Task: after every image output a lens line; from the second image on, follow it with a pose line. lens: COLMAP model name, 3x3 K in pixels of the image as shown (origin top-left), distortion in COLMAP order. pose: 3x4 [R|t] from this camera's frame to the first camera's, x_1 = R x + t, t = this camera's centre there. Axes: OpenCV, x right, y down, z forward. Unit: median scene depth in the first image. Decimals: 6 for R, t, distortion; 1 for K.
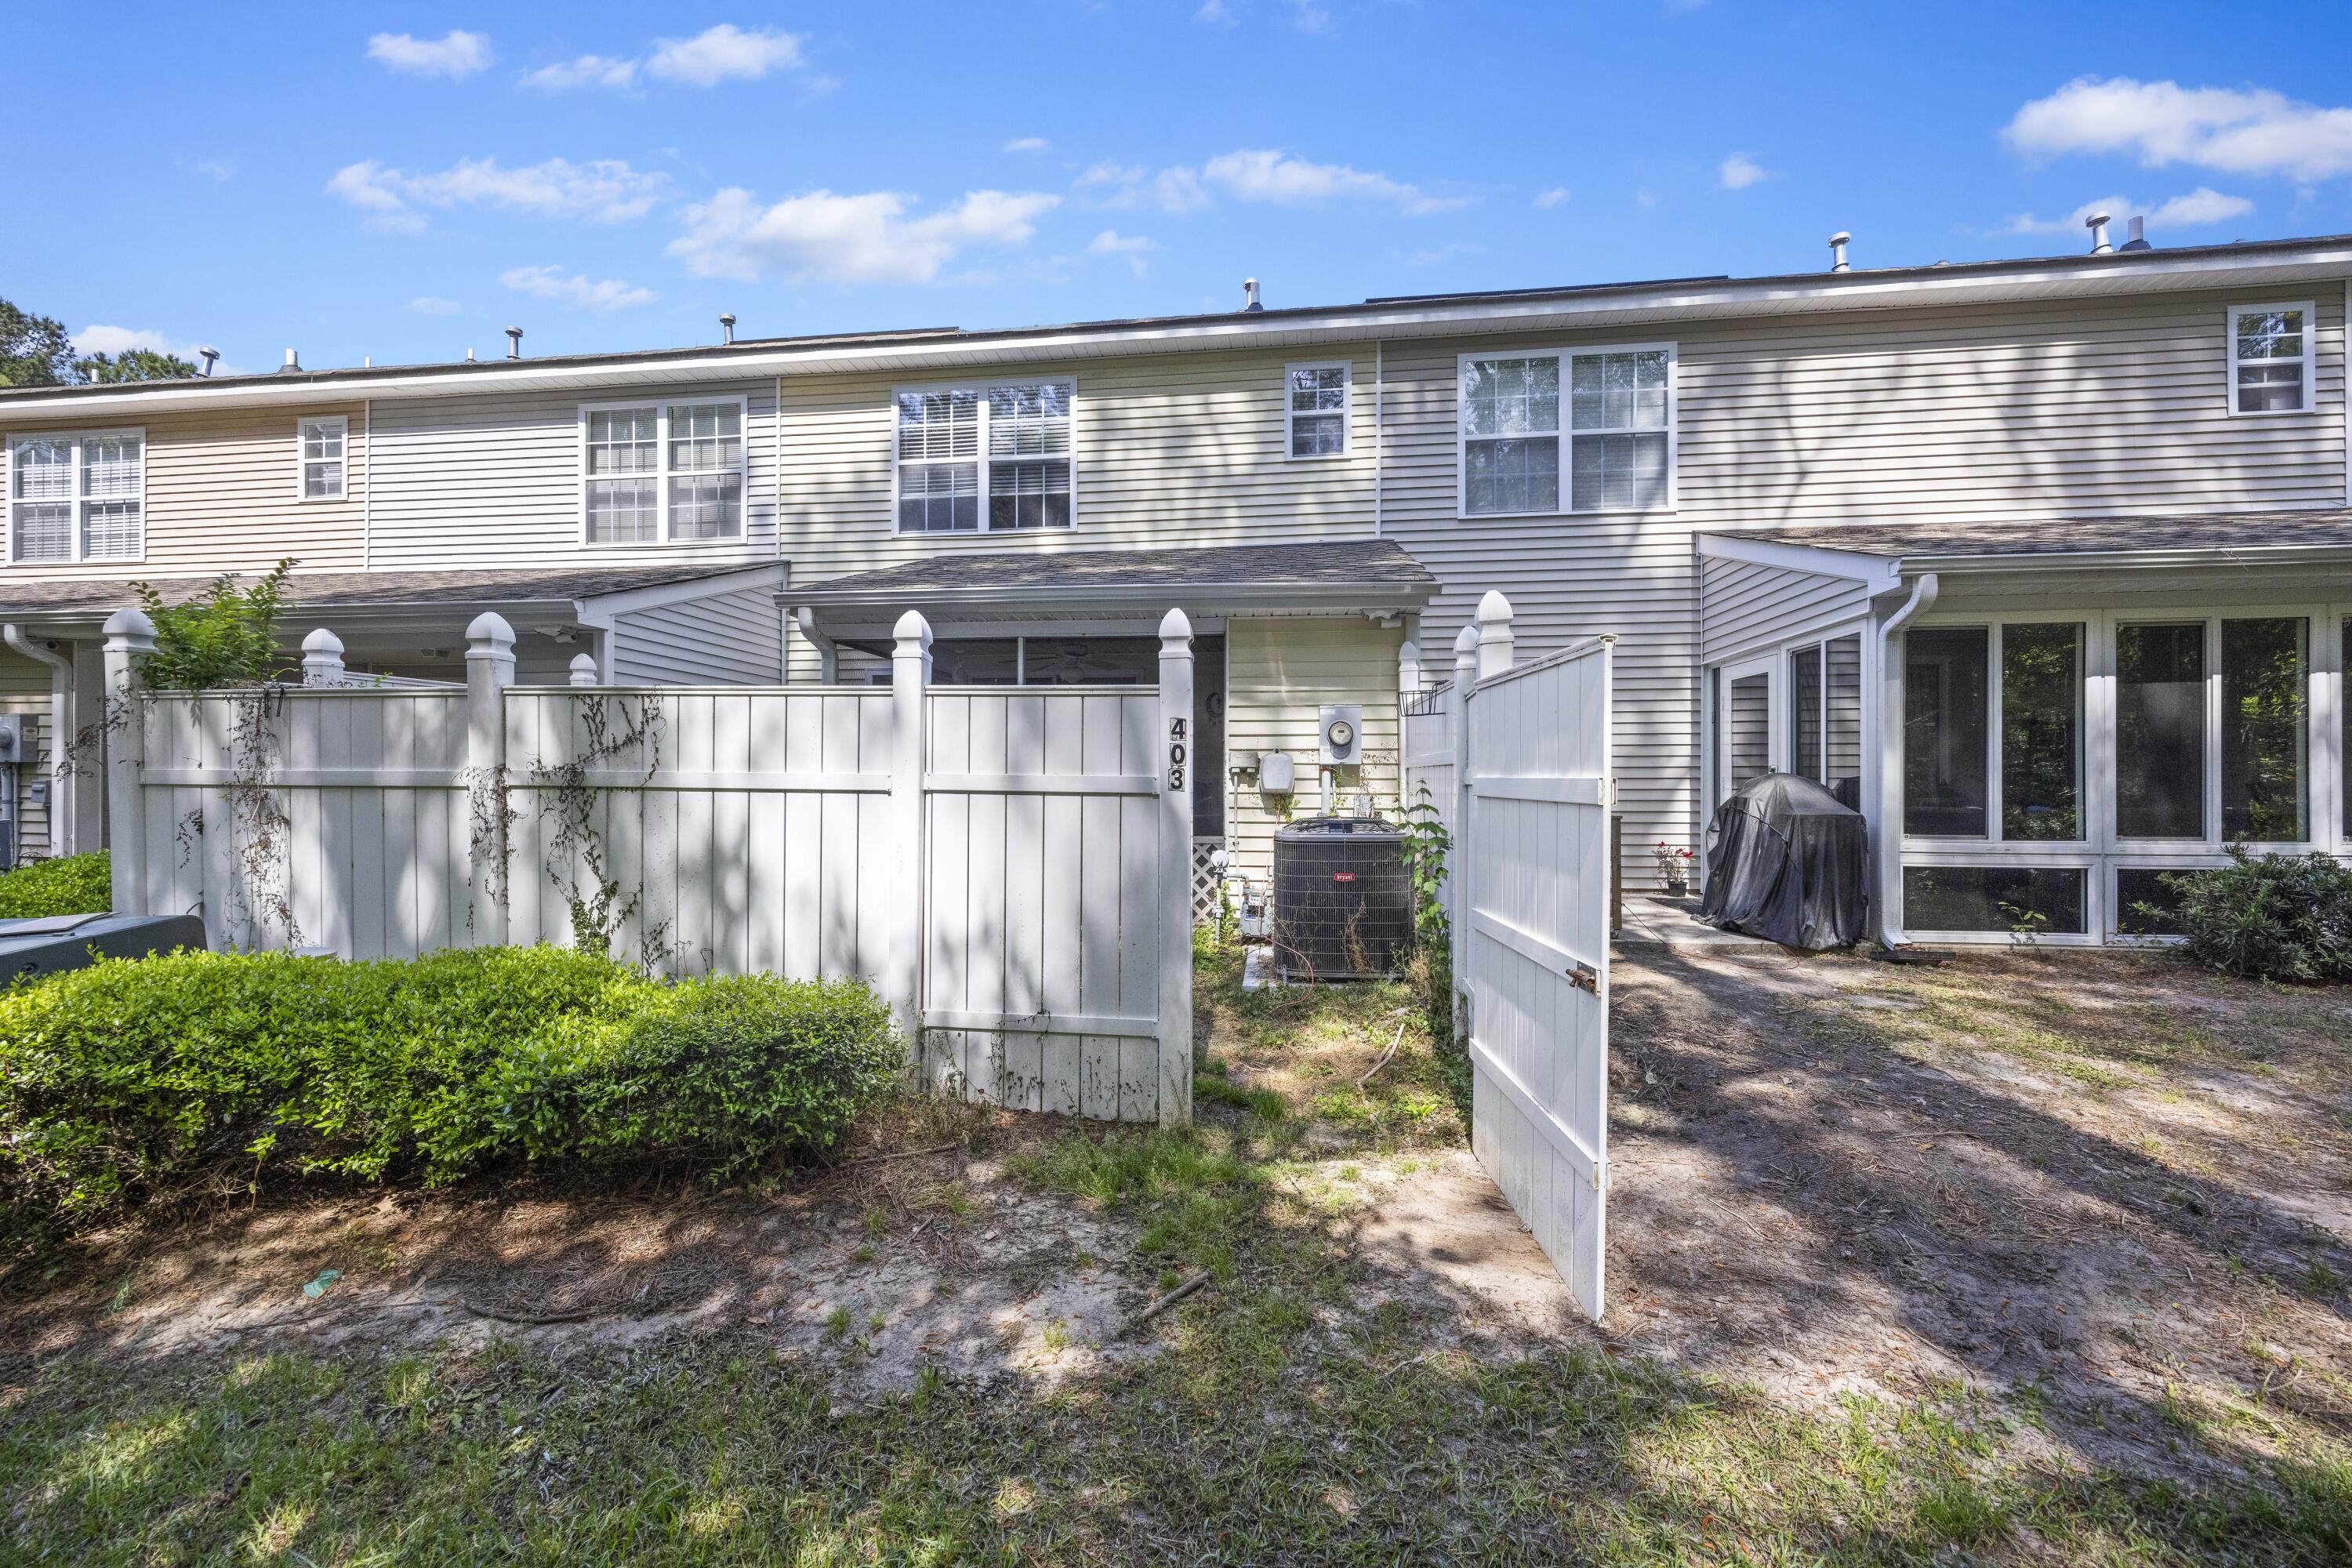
lens RADIAL K [[943.8, 0, 1173.9], [0, 943.8, 785.6], [0, 0, 1]] dist [0.001579, 0.000085]
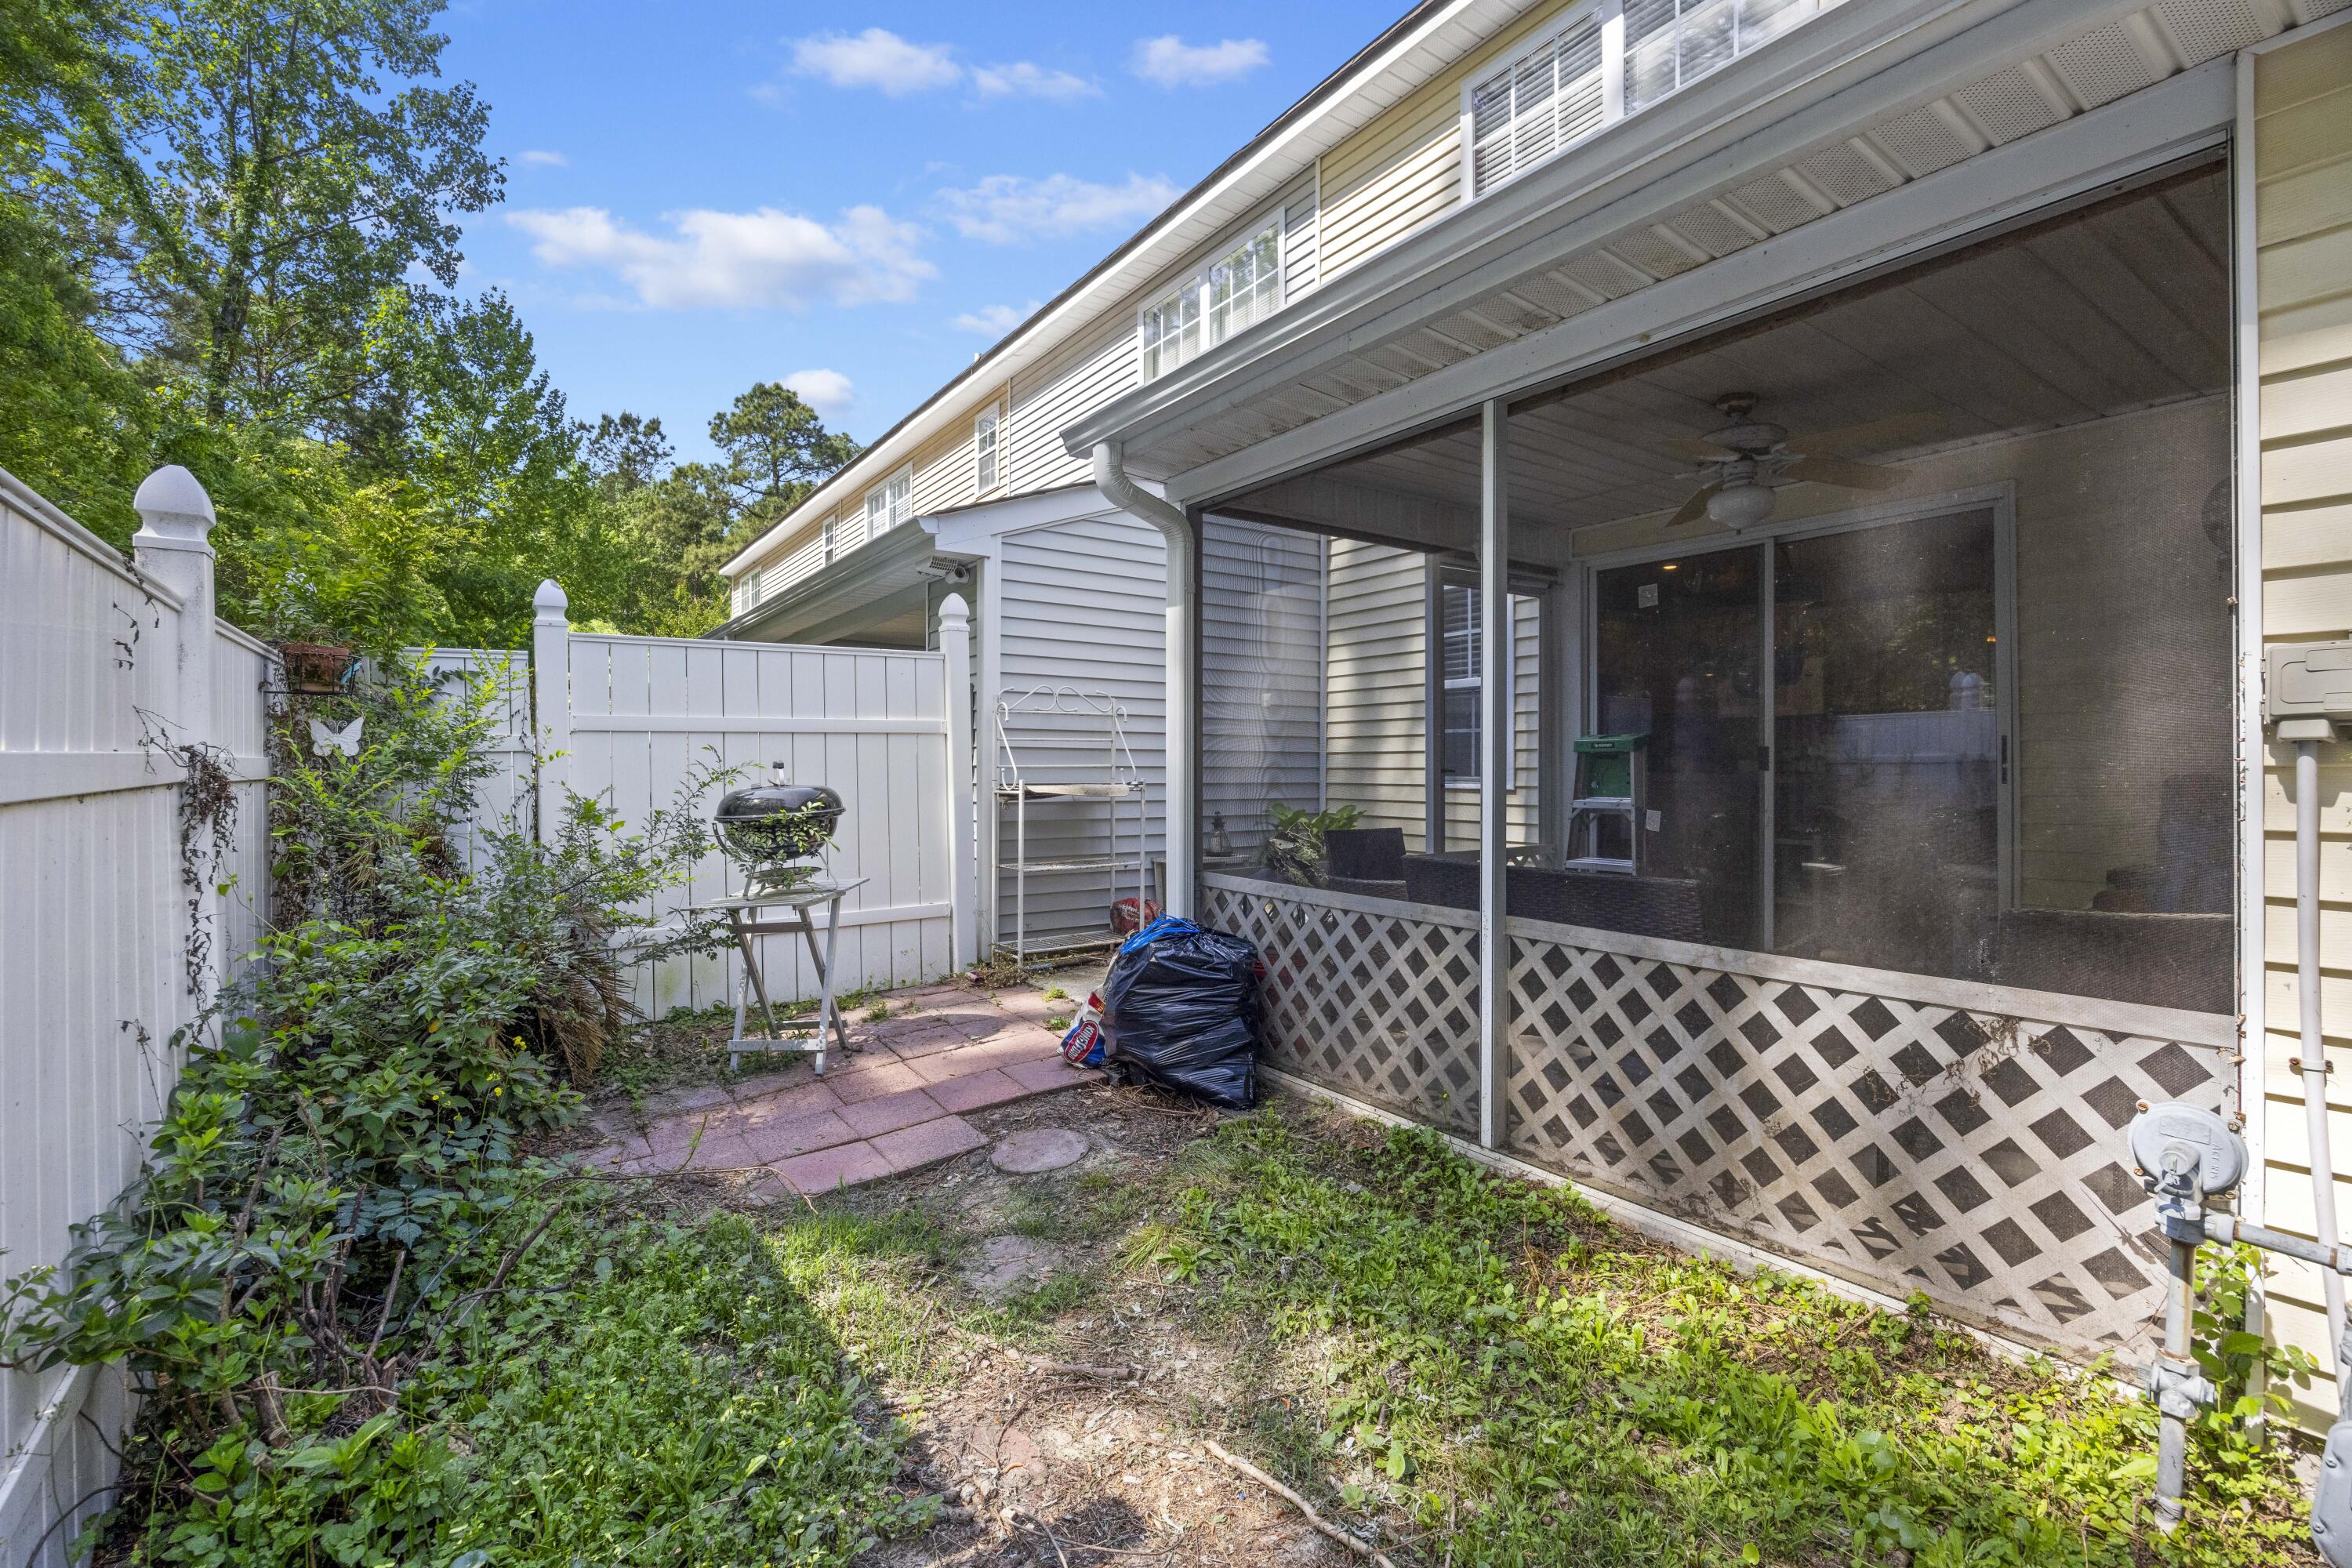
lens RADIAL K [[1027.6, 0, 1173.2], [0, 1027.6, 773.0], [0, 0, 1]] dist [0.002229, 0.000236]
pose [[0.679877, 0.000145, -0.733326, 0.054888], [0.004004, 0.999984, 0.003910, -0.007178], [0.733316, -0.005594, 0.679865, 0.573823]]
